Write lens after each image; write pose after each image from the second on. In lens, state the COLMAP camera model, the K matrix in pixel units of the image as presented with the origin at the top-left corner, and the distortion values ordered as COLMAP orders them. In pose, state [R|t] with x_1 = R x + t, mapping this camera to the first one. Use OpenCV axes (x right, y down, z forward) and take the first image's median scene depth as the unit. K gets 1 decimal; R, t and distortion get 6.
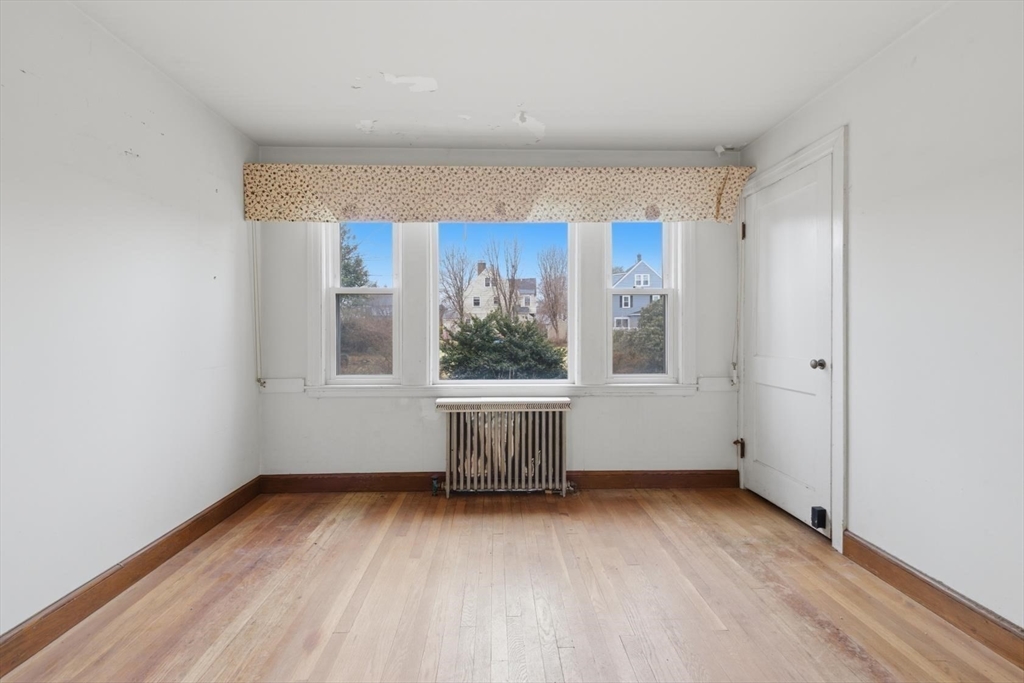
lens RADIAL K [[444.8, 0, 500.2], [0, 444.8, 334.8], [0, 0, 1]] dist [0.002034, 0.000114]
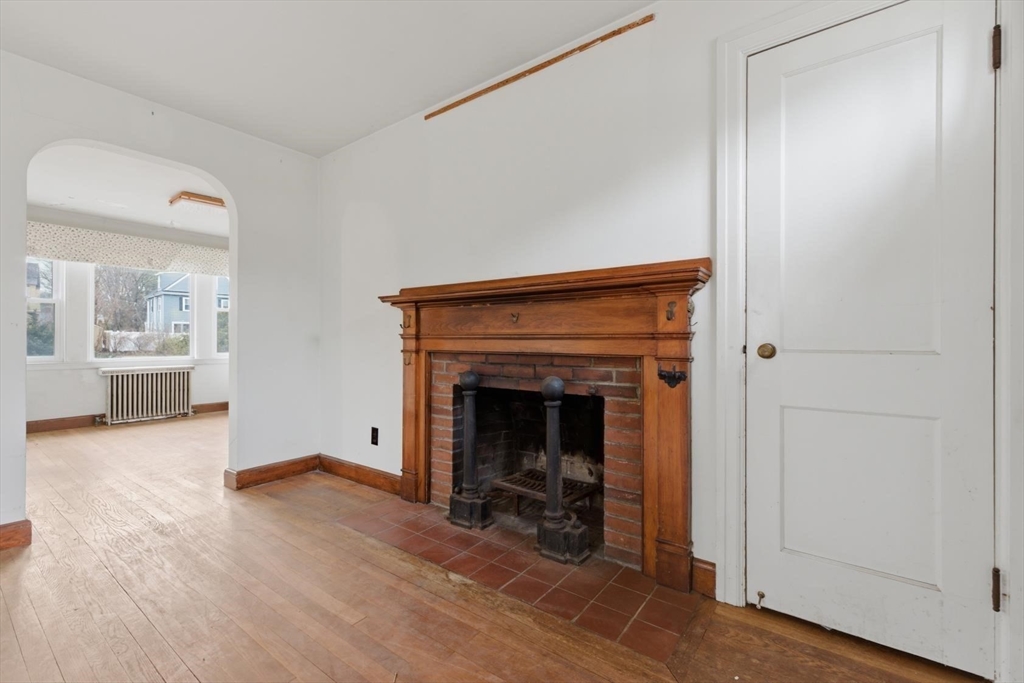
lens RADIAL K [[435.6, 0, 512.0], [0, 435.6, 341.5], [0, 0, 1]] dist [-0.001794, -0.000337]
pose [[0.604099, -0.001153, 0.796908, -0.526625], [0.002333, 0.999997, -0.000322, 0.048332], [-0.796906, 0.002053, 0.604100, -1.271880]]
